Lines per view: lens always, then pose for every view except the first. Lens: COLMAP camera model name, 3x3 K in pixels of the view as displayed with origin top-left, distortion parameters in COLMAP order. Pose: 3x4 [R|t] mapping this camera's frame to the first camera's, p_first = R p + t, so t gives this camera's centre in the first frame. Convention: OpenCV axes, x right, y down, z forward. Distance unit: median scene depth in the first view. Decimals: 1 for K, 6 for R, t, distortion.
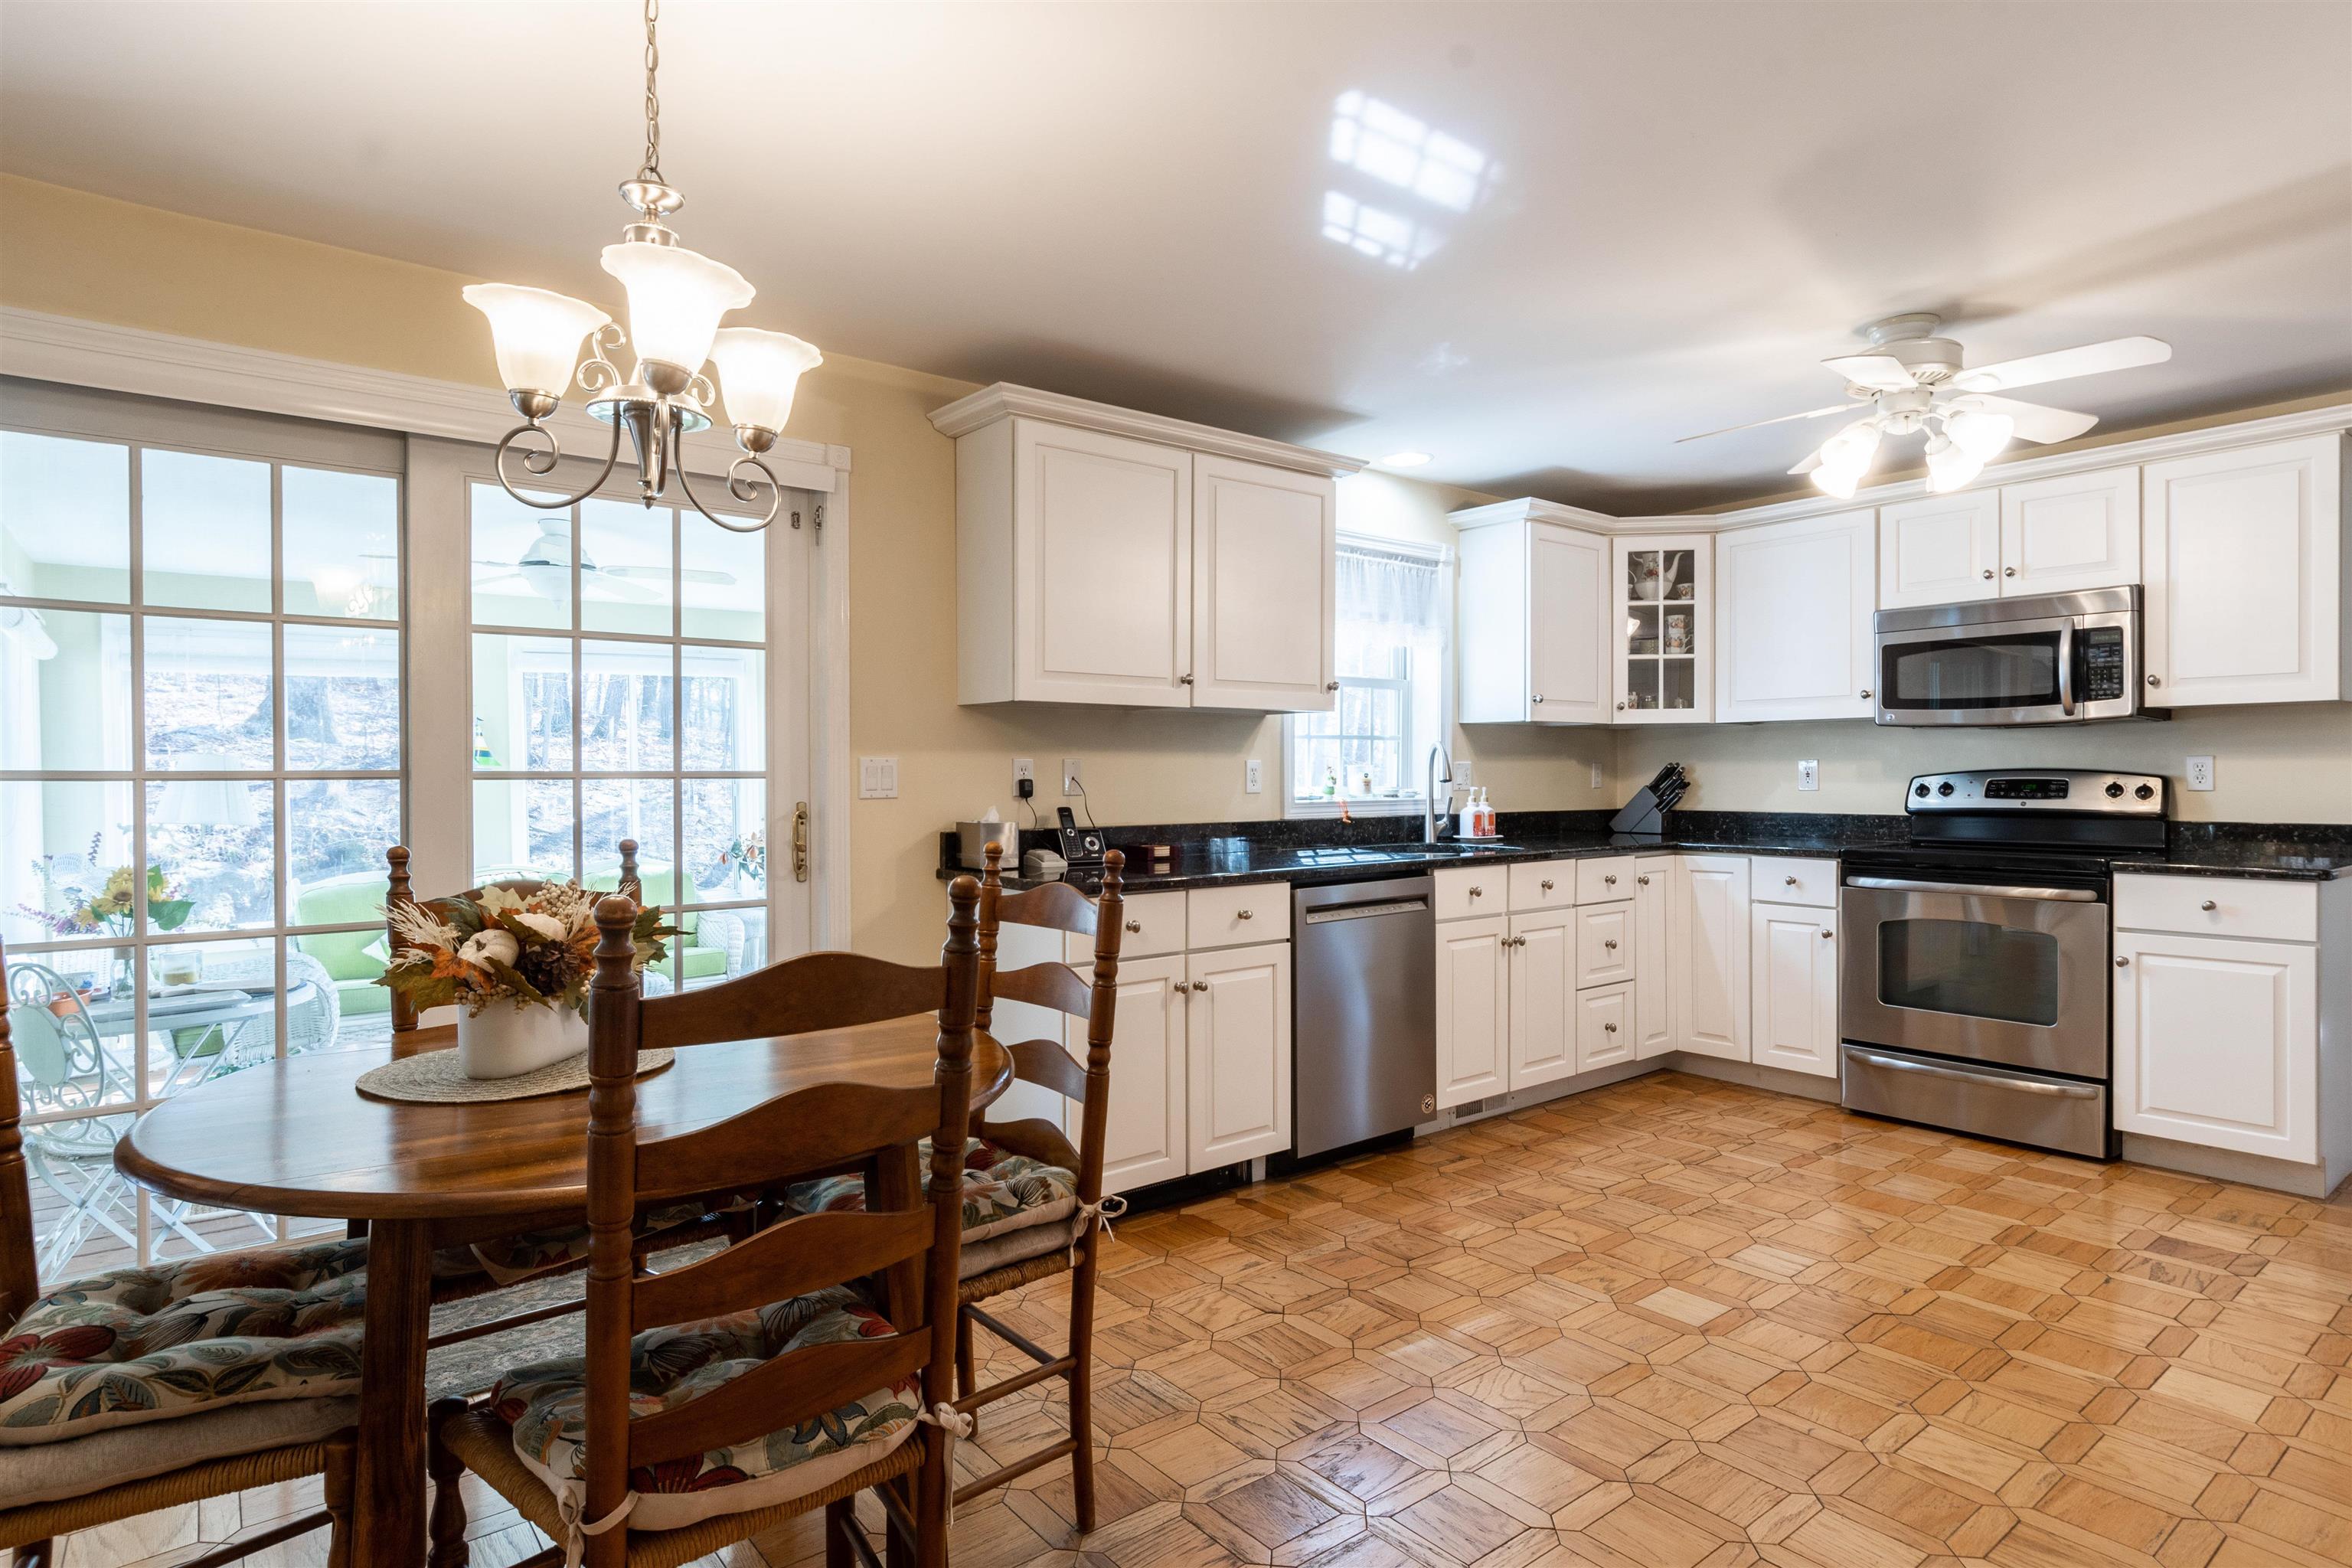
lens RADIAL K [[1231.3, 0, 1163.9], [0, 1231.3, 794.8], [0, 0, 1]] dist [0.000778, -0.001753]
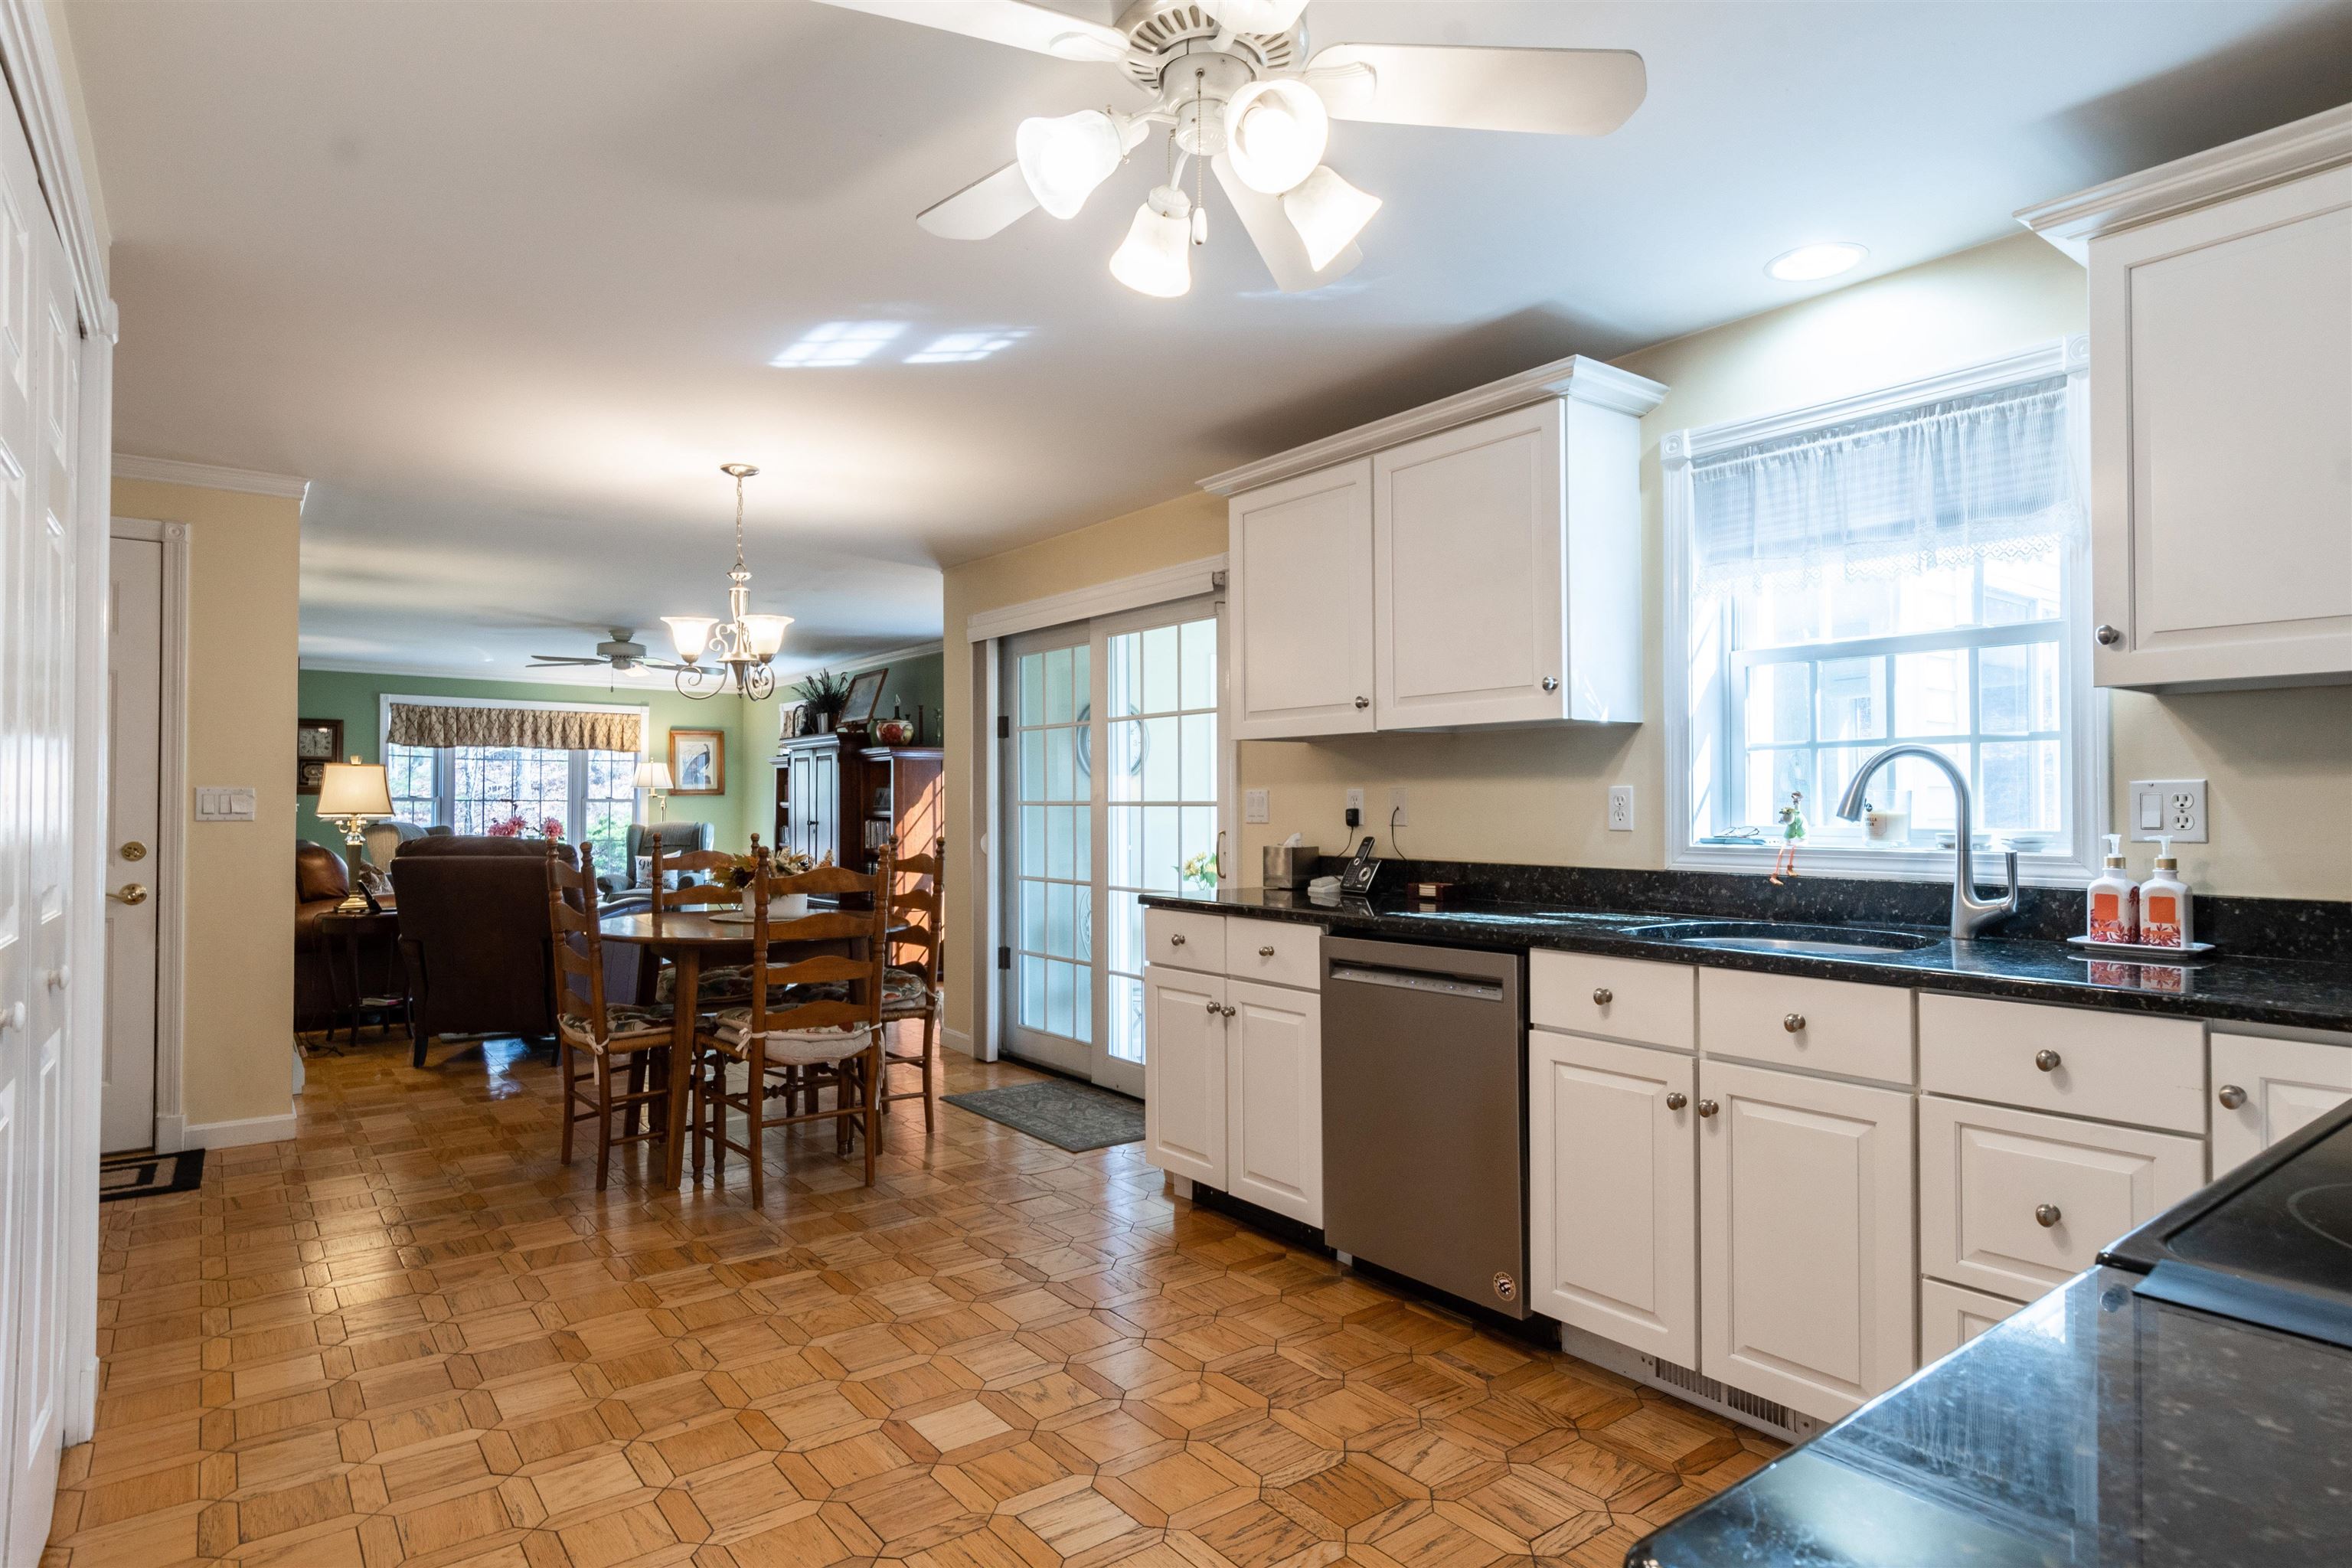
lens RADIAL K [[1281.4, 0, 1147.5], [0, 1281.4, 792.2], [0, 0, 1]] dist [0.019605, -0.000221]
pose [[-0.023073, -0.005609, -0.999718, 0.873609], [-0.016118, 0.999856, -0.005238, -0.016250], [0.999604, 0.015993, -0.023161, 0.757562]]
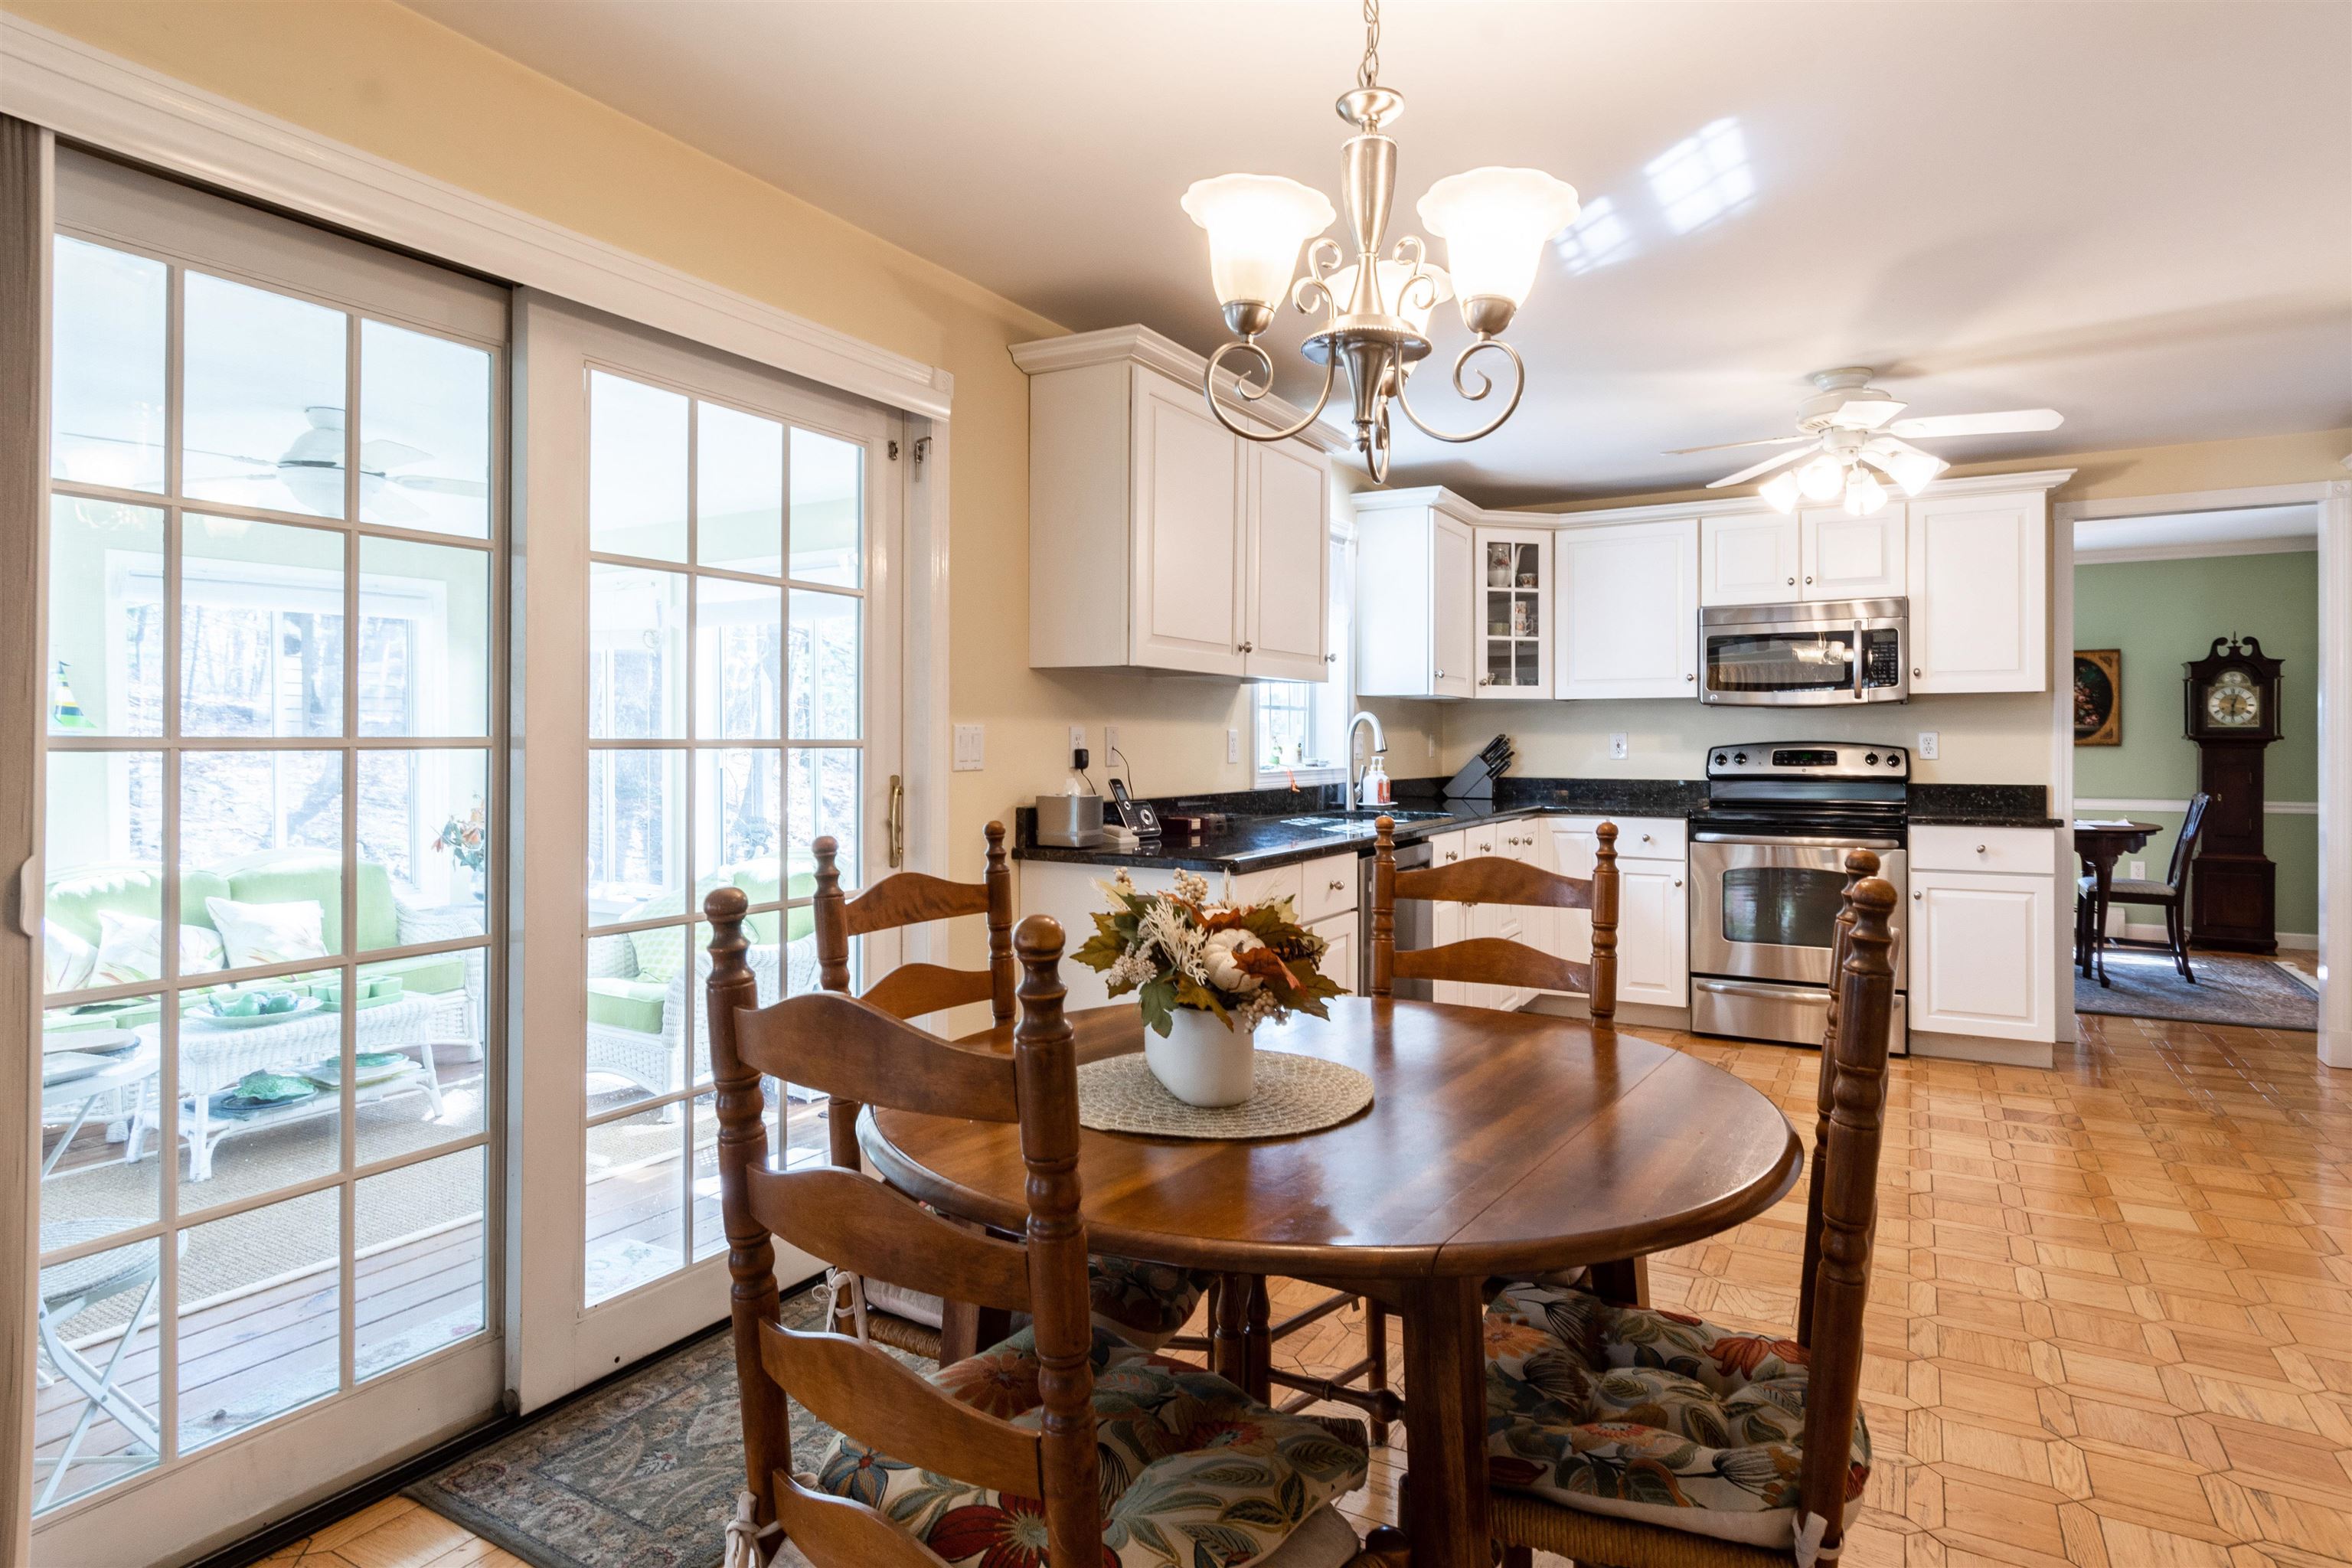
lens RADIAL K [[1261.3, 0, 1183.4], [0, 1261.3, 748.1], [0, 0, 1]] dist [-0.000338, -0.002616]
pose [[0.924054, 0.002167, 0.382257, -0.361235], [0.002251, 0.999936, -0.011111, -0.002278], [-0.382256, 0.011128, 0.923989, 0.082167]]
